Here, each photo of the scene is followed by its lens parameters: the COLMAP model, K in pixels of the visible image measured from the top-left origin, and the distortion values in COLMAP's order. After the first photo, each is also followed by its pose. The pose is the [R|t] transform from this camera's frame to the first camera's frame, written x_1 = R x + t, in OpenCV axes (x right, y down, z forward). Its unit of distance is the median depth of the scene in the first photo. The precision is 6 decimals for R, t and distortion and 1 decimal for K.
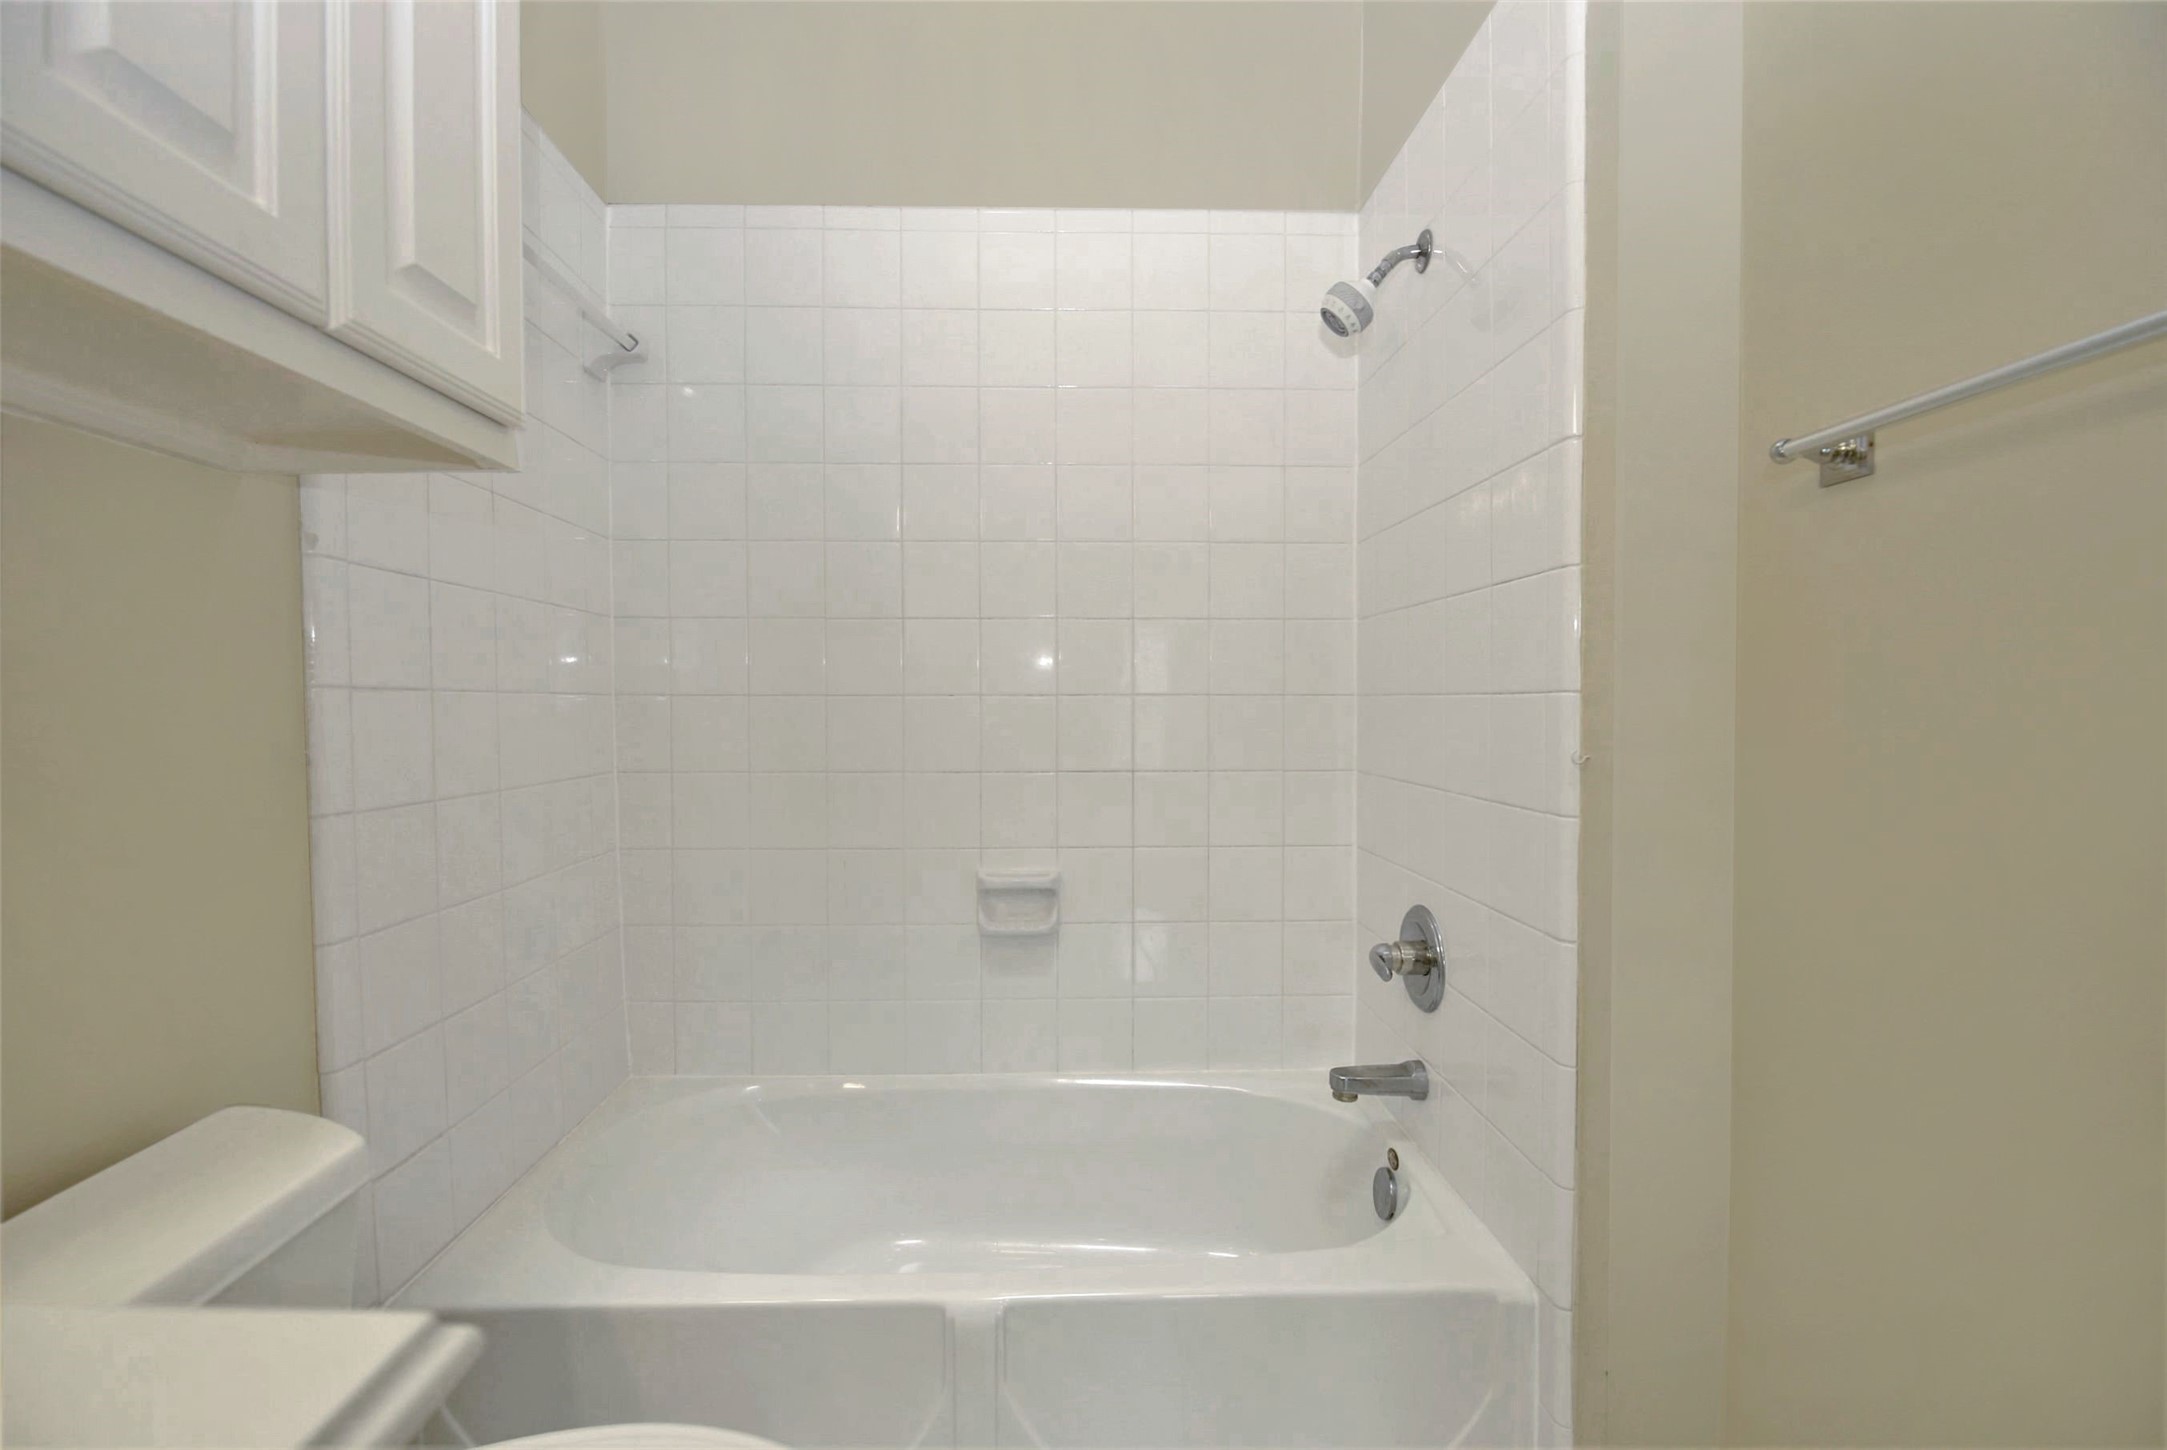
lens RADIAL K [[988.9, 0, 1083.5], [0, 988.9, 725.0], [0, 0, 1]] dist [-0.002522, -0.000339]
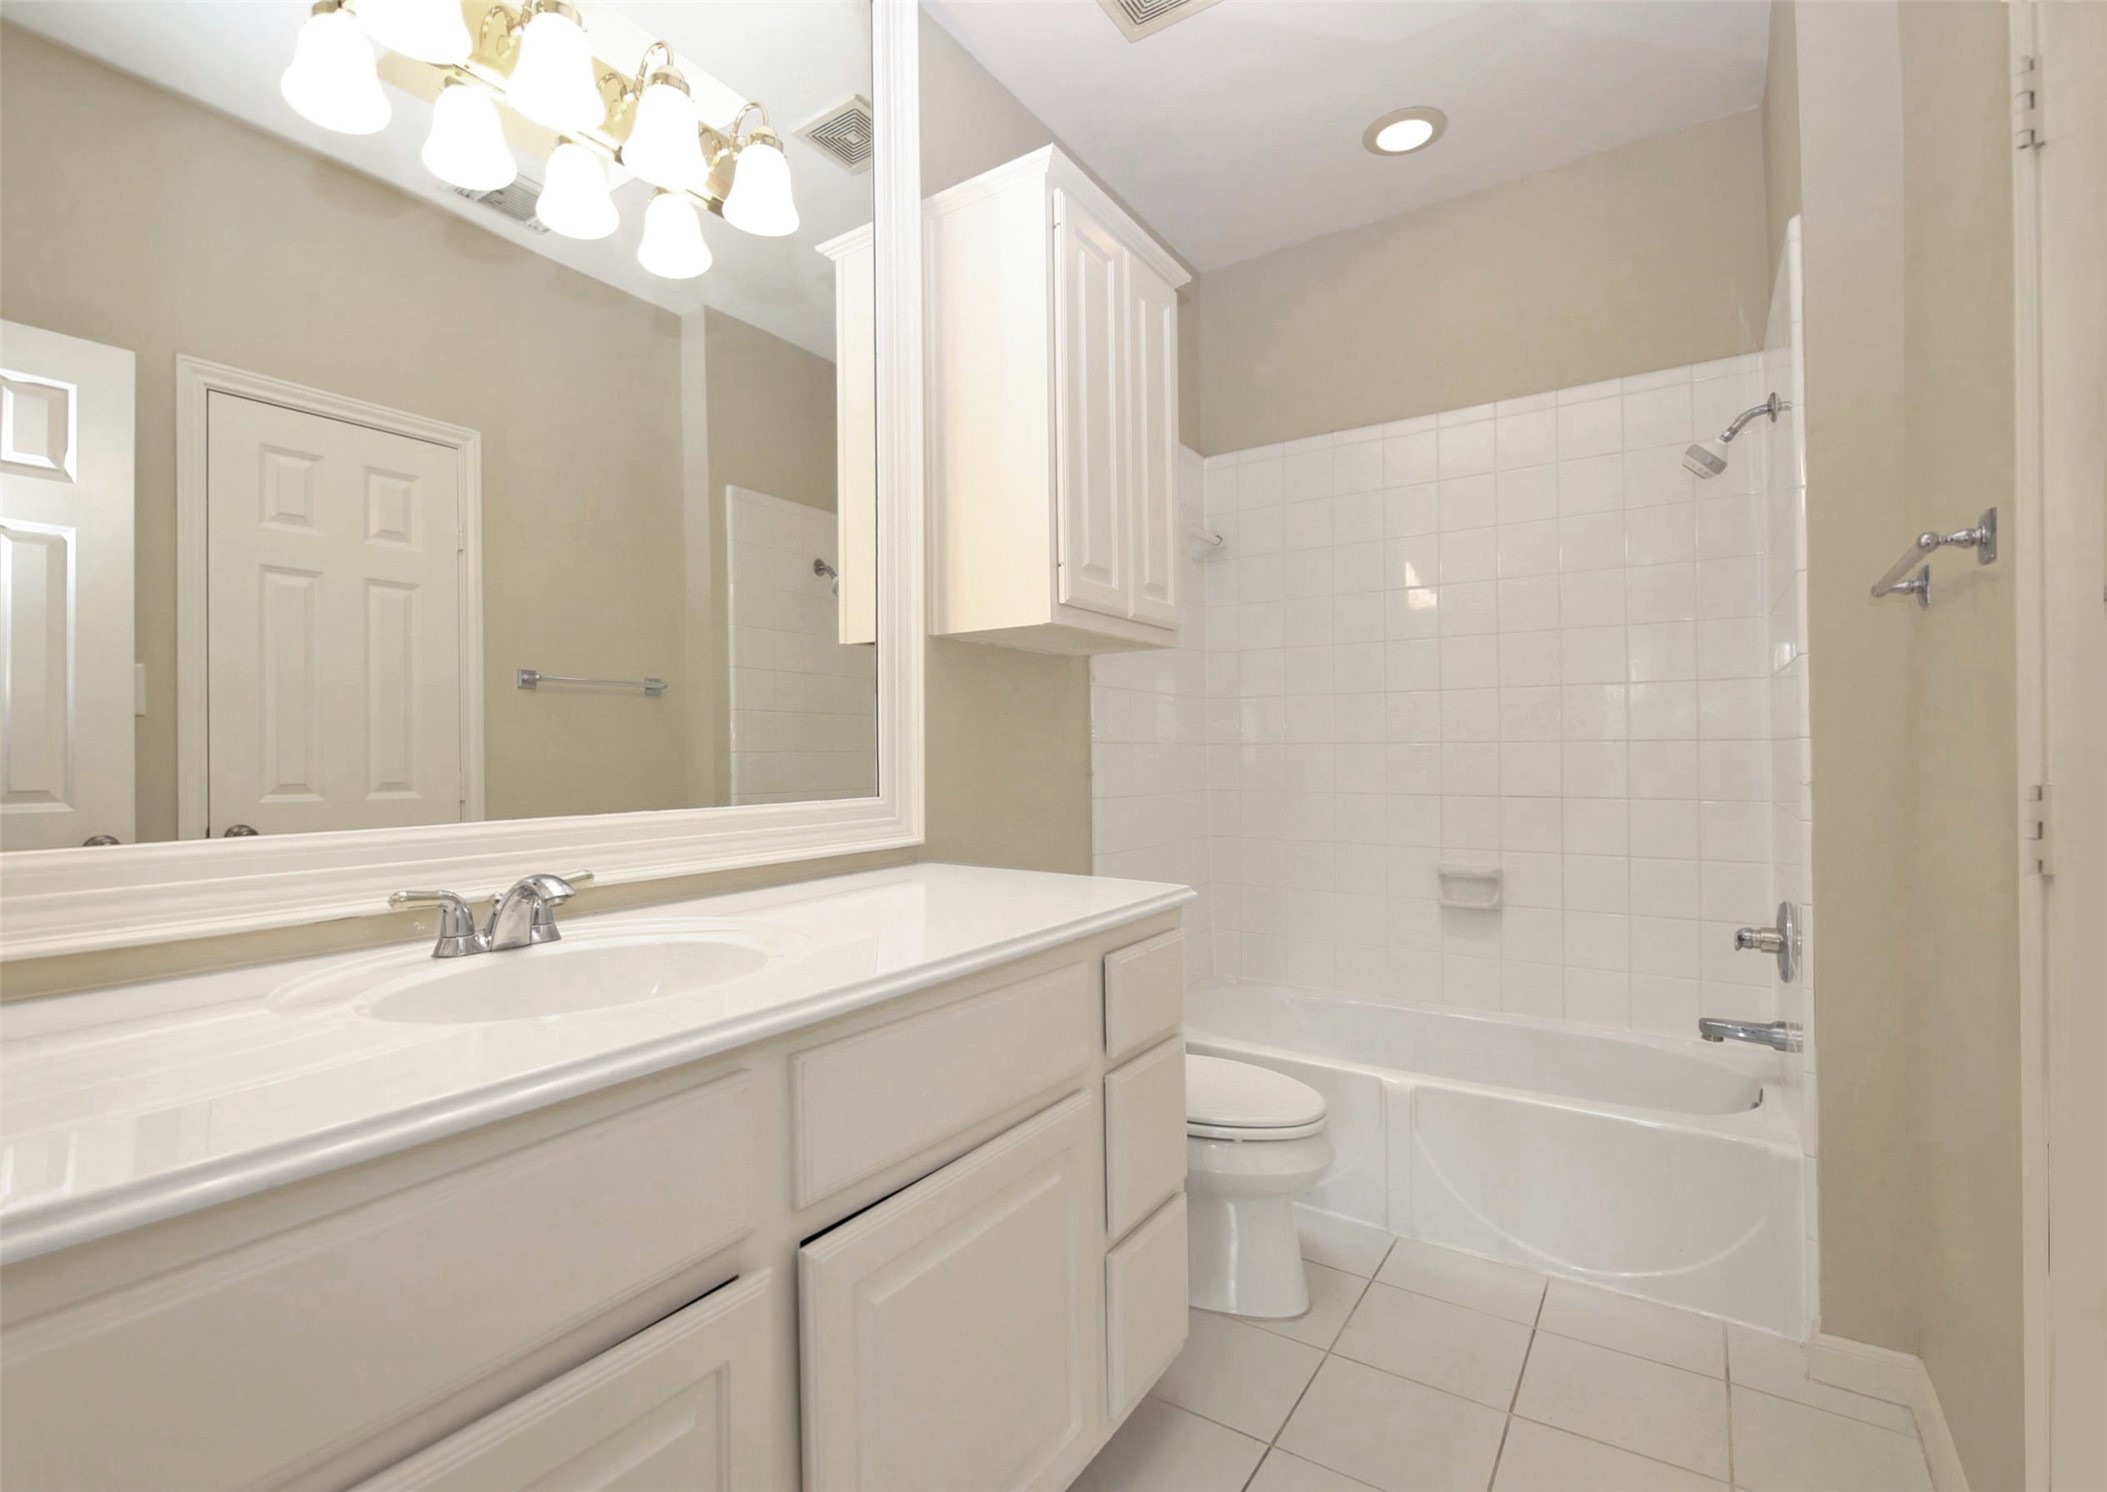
lens RADIAL K [[910.5, 0, 1053.5], [0, 910.5, 746.0], [0, 0, 1]] dist [0.021733, 0.000025]
pose [[0.827909, -0.004222, -0.560847, 0.234132], [-0.007851, 0.999786, -0.019115, 0.009456], [0.560808, 0.020229, 0.827699, -0.564914]]
